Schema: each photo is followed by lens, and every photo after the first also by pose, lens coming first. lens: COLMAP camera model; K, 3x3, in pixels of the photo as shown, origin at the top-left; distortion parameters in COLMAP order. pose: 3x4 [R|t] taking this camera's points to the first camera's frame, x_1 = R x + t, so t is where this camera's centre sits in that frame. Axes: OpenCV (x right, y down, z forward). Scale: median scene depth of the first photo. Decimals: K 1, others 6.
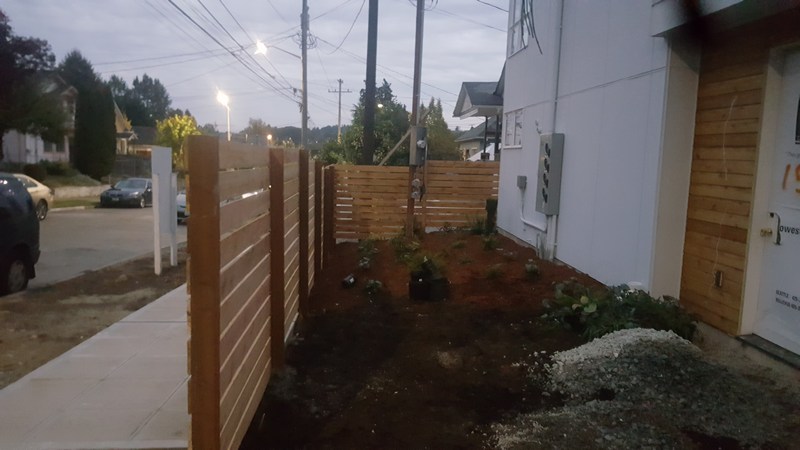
lens RADIAL K [[587.3, 0, 400.0], [0, 587.3, 225.0], [0, 0, 1]] dist [0.095220, -0.147720]
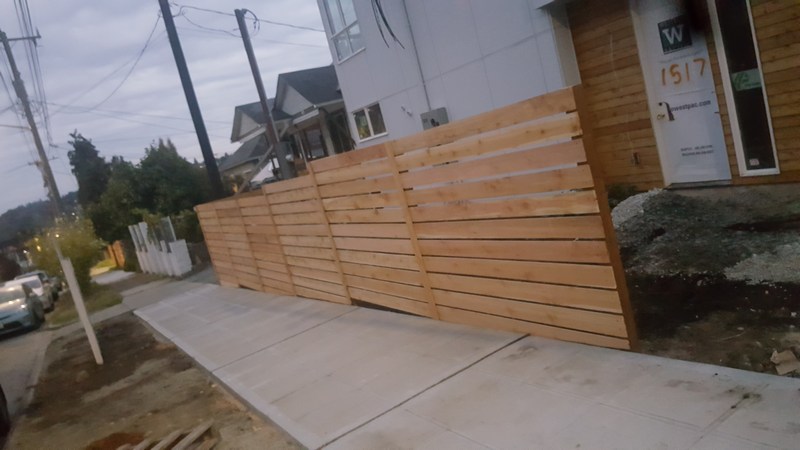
lens RADIAL K [[587.3, 0, 400.0], [0, 587.3, 225.0], [0, 0, 1]] dist [0.095220, -0.147720]
pose [[0.856315, -0.320263, 0.405162, -0.609731], [0.331426, 0.942432, 0.044478, -0.012927], [-0.396083, 0.096194, 0.913162, -0.089825]]
